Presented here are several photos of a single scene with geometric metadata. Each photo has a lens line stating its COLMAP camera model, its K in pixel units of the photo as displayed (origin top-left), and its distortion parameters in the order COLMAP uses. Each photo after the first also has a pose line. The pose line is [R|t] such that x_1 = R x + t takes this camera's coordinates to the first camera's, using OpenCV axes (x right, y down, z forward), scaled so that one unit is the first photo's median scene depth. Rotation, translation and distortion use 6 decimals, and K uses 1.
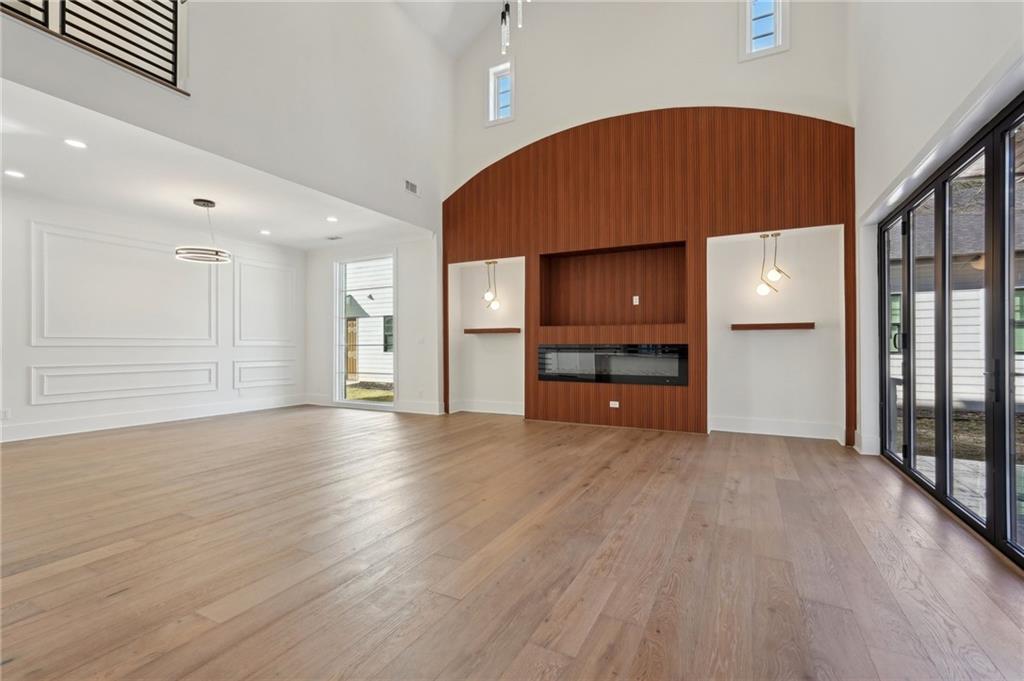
lens RADIAL K [[459.5, 0, 508.8], [0, 459.5, 342.1], [0, 0, 1]] dist [-0.012634, 0.005782]
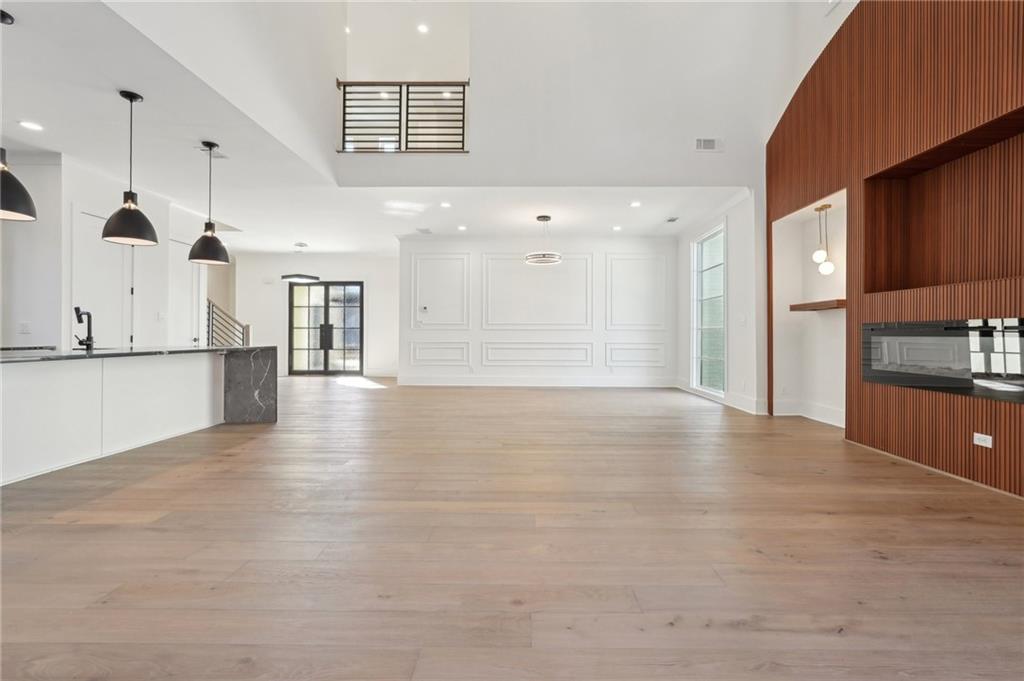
lens RADIAL K [[459.5, 0, 521.5], [0, 459.5, 335.1], [0, 0, 1]] dist [-0.012634, 0.005782]
pose [[0.453867, 0.004285, -0.891059, 0.411294], [0.004254, 0.999967, 0.006976, 0.014875], [0.891059, -0.006957, 0.453834, 0.305040]]
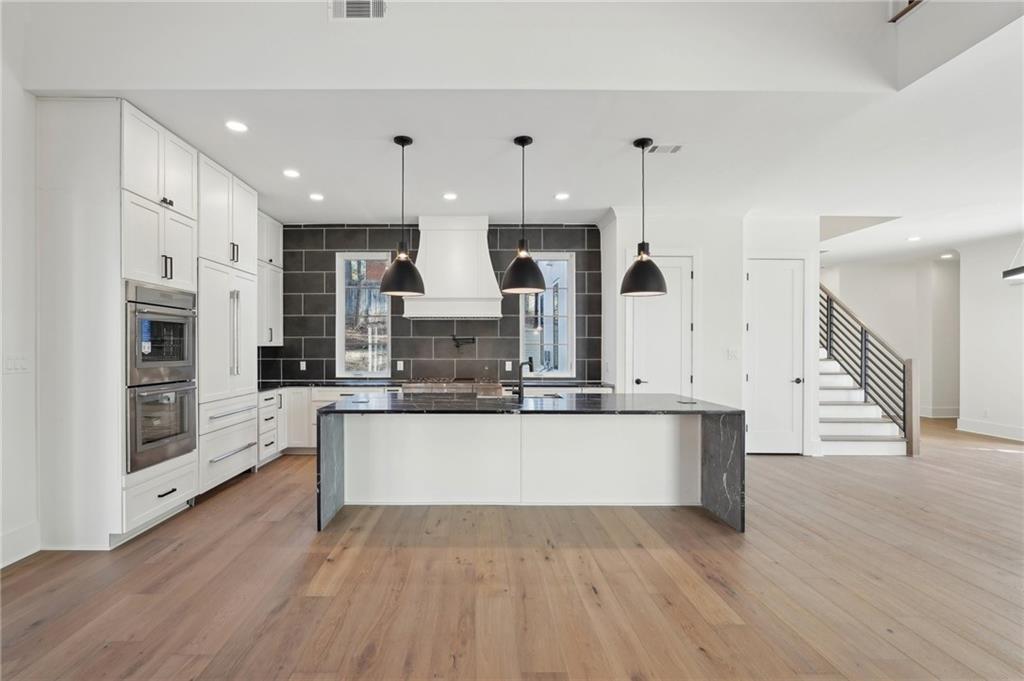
lens RADIAL K [[459.5, 0, 465.0], [0, 459.5, 351.3], [0, 0, 1]] dist [-0.012634, 0.005782]
pose [[-0.887227, 0.002849, -0.461325, 0.003211], [0.002642, 0.999996, 0.001094, -0.027281], [0.461326, -0.000249, -0.887231, 0.581465]]
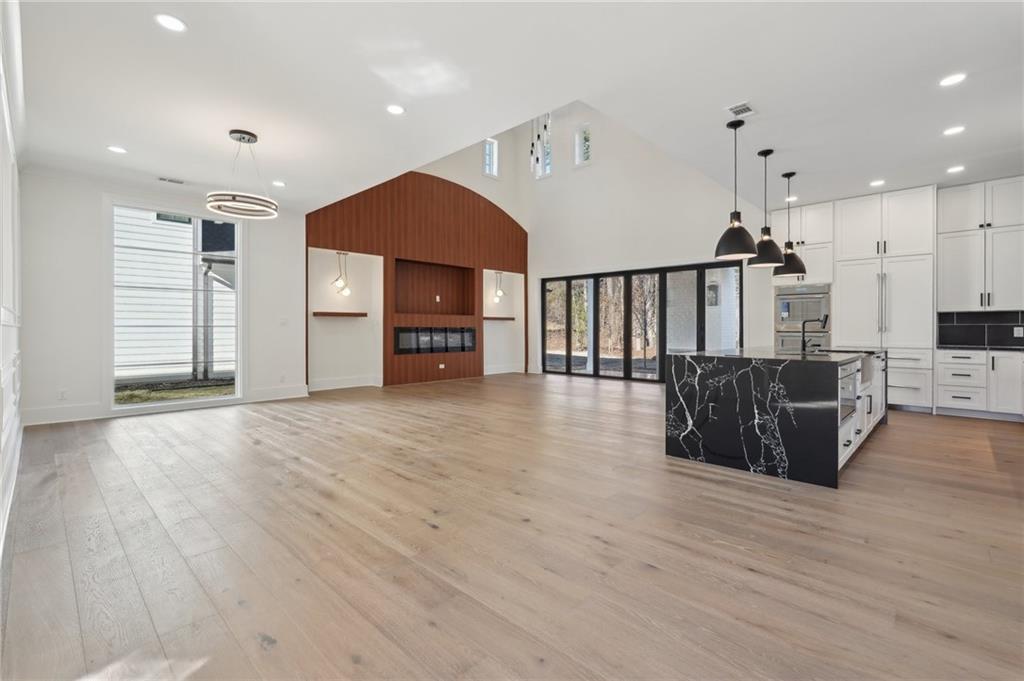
lens RADIAL K [[459.5, 0, 520.9], [0, 459.5, 332.0], [0, 0, 1]] dist [-0.012634, 0.005782]
pose [[0.263904, -0.005837, 0.964531, -1.102198], [-0.009699, 0.999915, 0.008705, 0.004586], [-0.964500, -0.011652, 0.263825, 0.313318]]
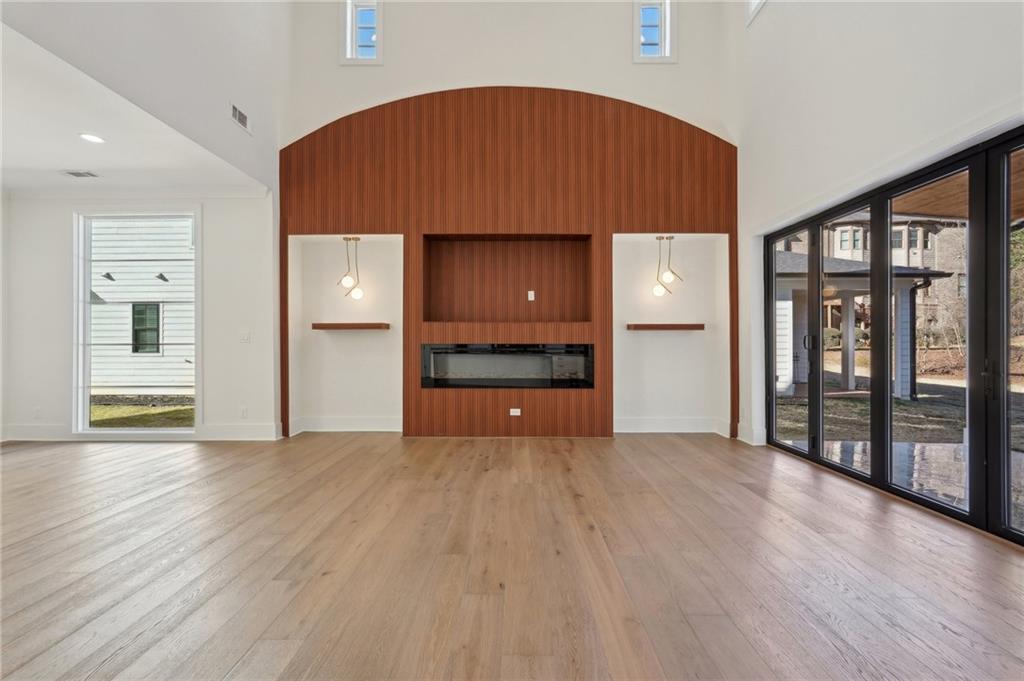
lens RADIAL K [[459.5, 0, 516.3], [0, 459.5, 340.4], [0, 0, 1]] dist [-0.012634, 0.005782]
pose [[0.888948, 0.004458, 0.457986, -0.160267], [-0.004518, 0.999989, -0.000965, -0.001195], [-0.457986, -0.001211, 0.888959, 0.198999]]
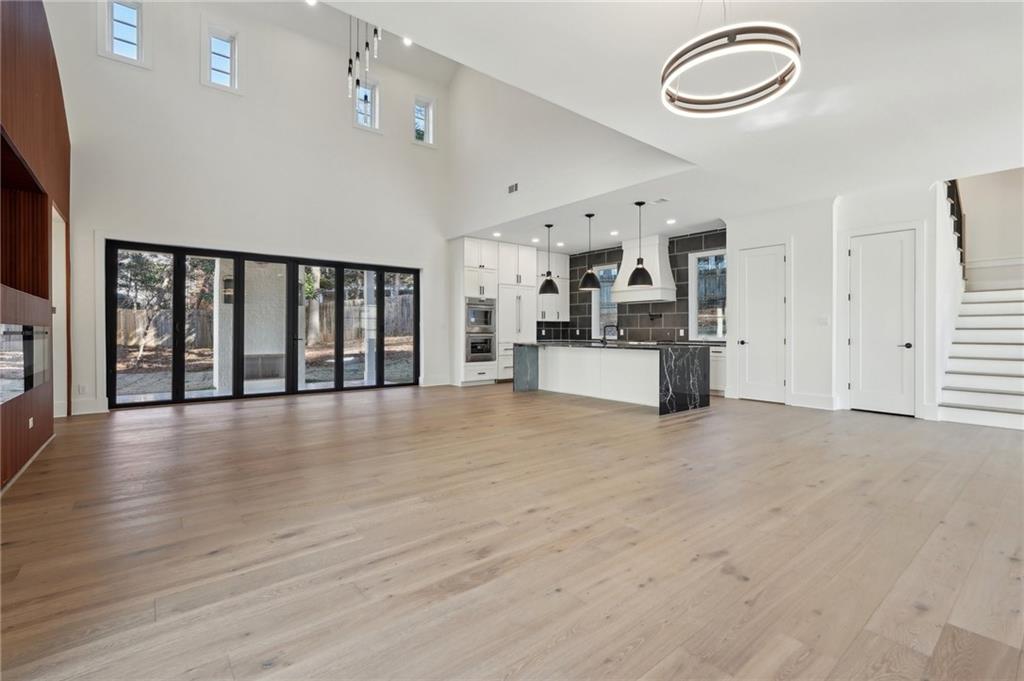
lens RADIAL K [[459.5, 0, 510.4], [0, 459.5, 327.2], [0, 0, 1]] dist [-0.012634, 0.005782]
pose [[-0.918766, 0.001315, 0.394801, -0.565858], [-0.005443, 0.999857, -0.015997, 0.011949], [-0.394766, -0.016846, -0.918627, 1.217700]]
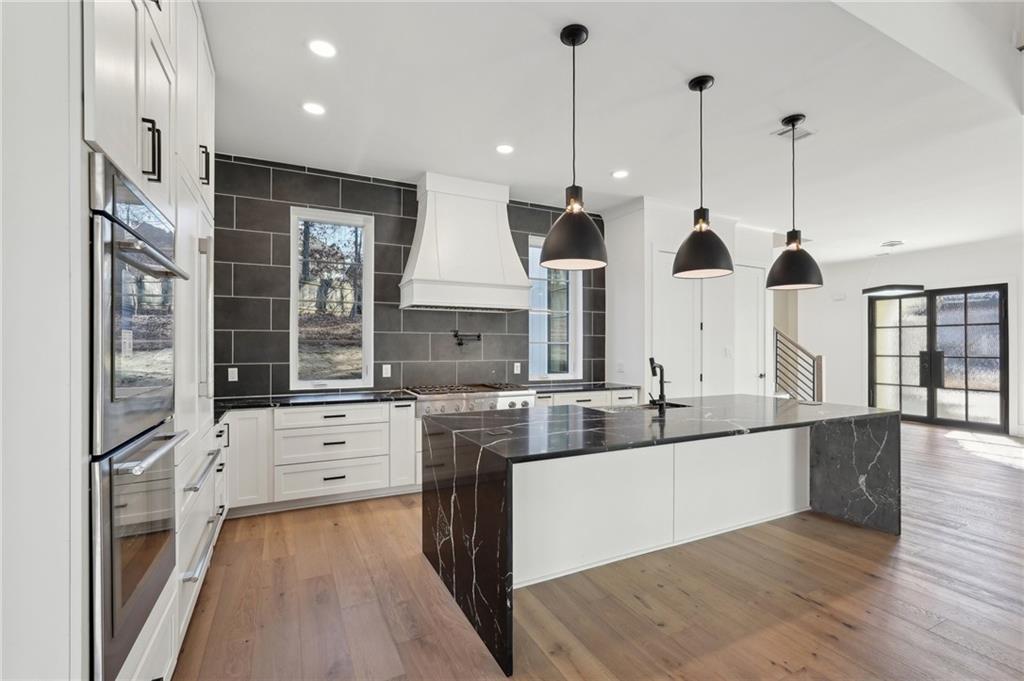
lens RADIAL K [[459.5, 0, 514.3], [0, 459.5, 337.8], [0, 0, 1]] dist [-0.012634, 0.005782]
pose [[-0.578726, -0.015401, -0.815377, 0.141501], [0.004983, 0.999736, -0.022420, -0.030536], [0.815507, -0.017038, -0.578496, 0.235794]]
